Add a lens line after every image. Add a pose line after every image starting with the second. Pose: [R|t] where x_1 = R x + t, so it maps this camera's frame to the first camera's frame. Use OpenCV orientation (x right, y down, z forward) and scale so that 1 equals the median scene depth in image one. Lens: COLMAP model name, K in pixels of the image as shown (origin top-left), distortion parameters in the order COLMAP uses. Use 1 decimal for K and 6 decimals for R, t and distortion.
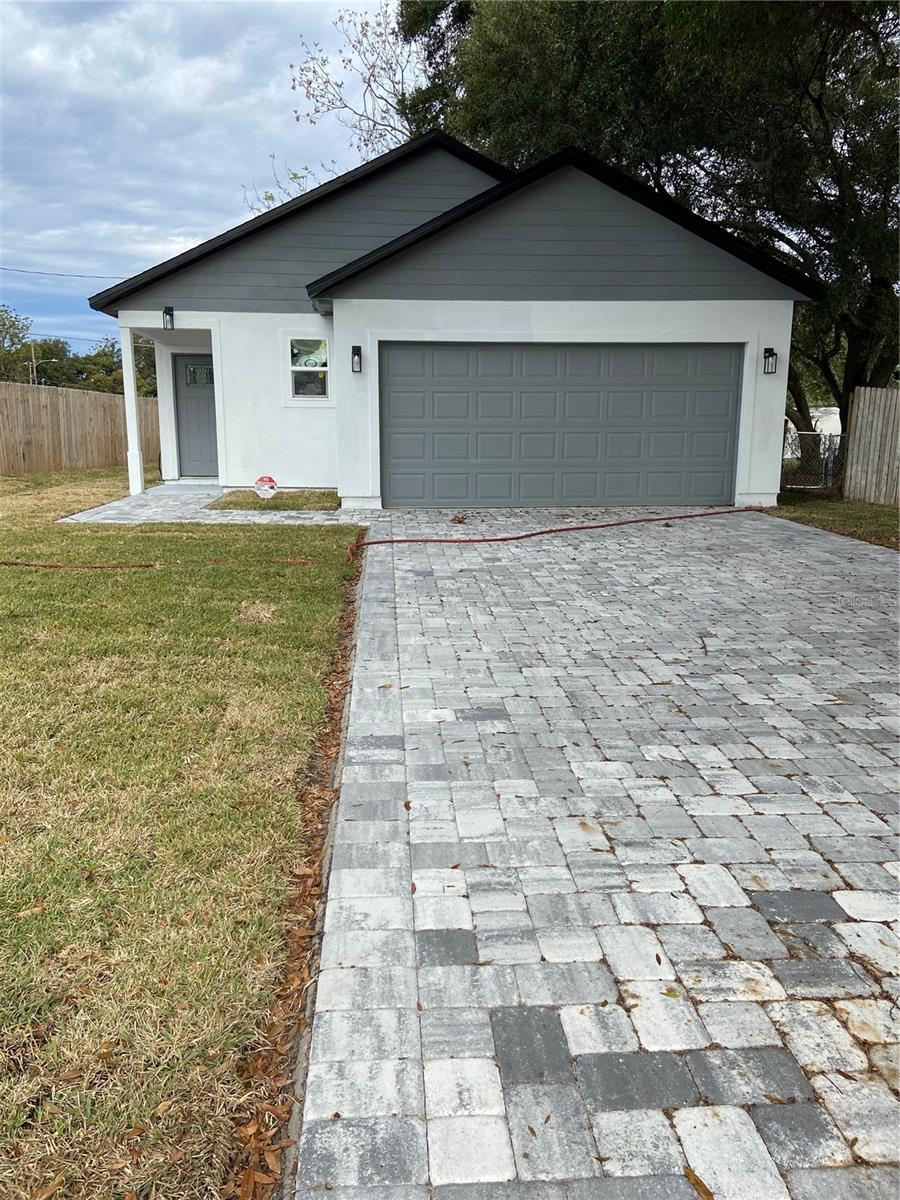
lens RADIAL K [[885.4, 0, 452.0], [0, 885.4, 593.2], [0, 0, 1]] dist [0.100057, -0.143914]
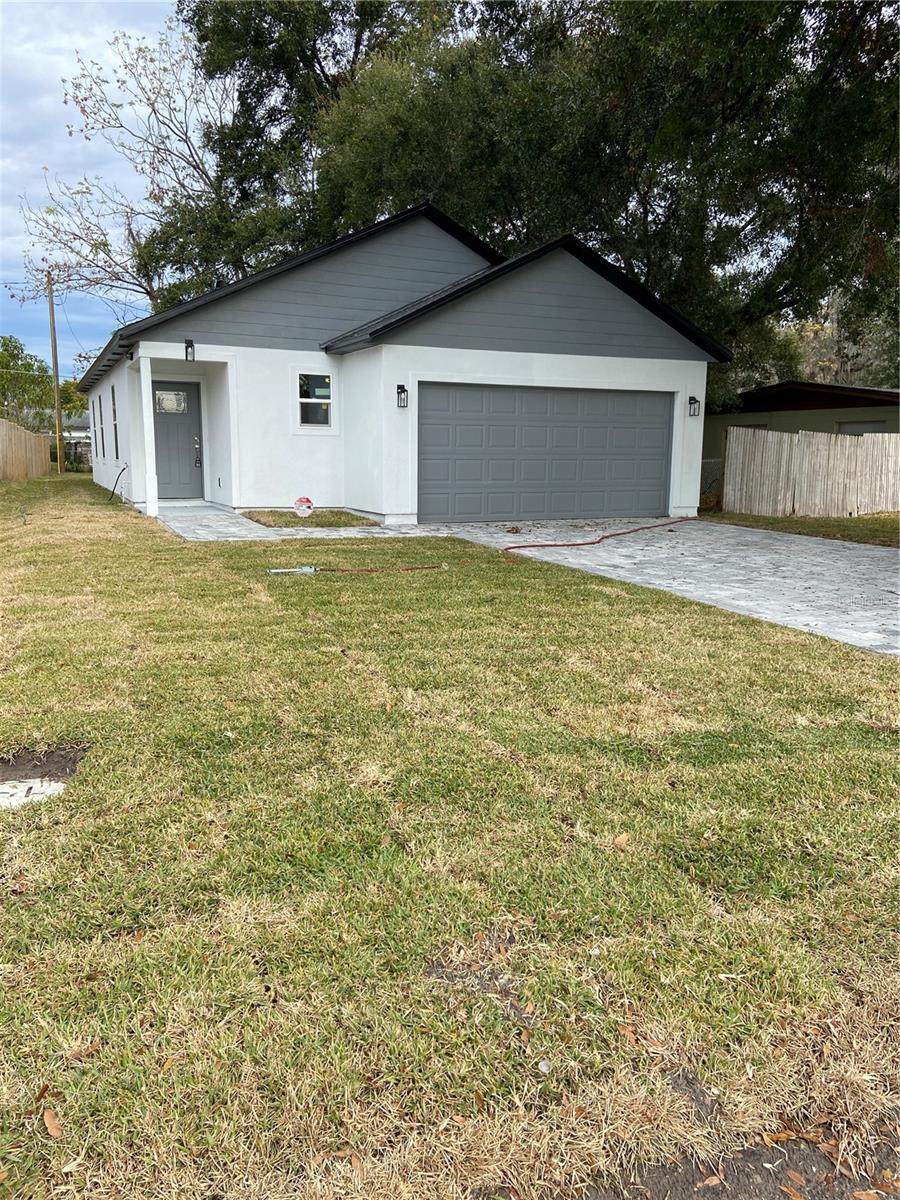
lens RADIAL K [[885.4, 0, 452.0], [0, 885.4, 593.2], [0, 0, 1]] dist [0.100057, -0.143914]
pose [[0.939101, -0.046277, 0.340510, -0.416713], [0.054842, 0.998374, -0.015566, 0.015387], [-0.339236, 0.033292, 0.940112, -0.099299]]
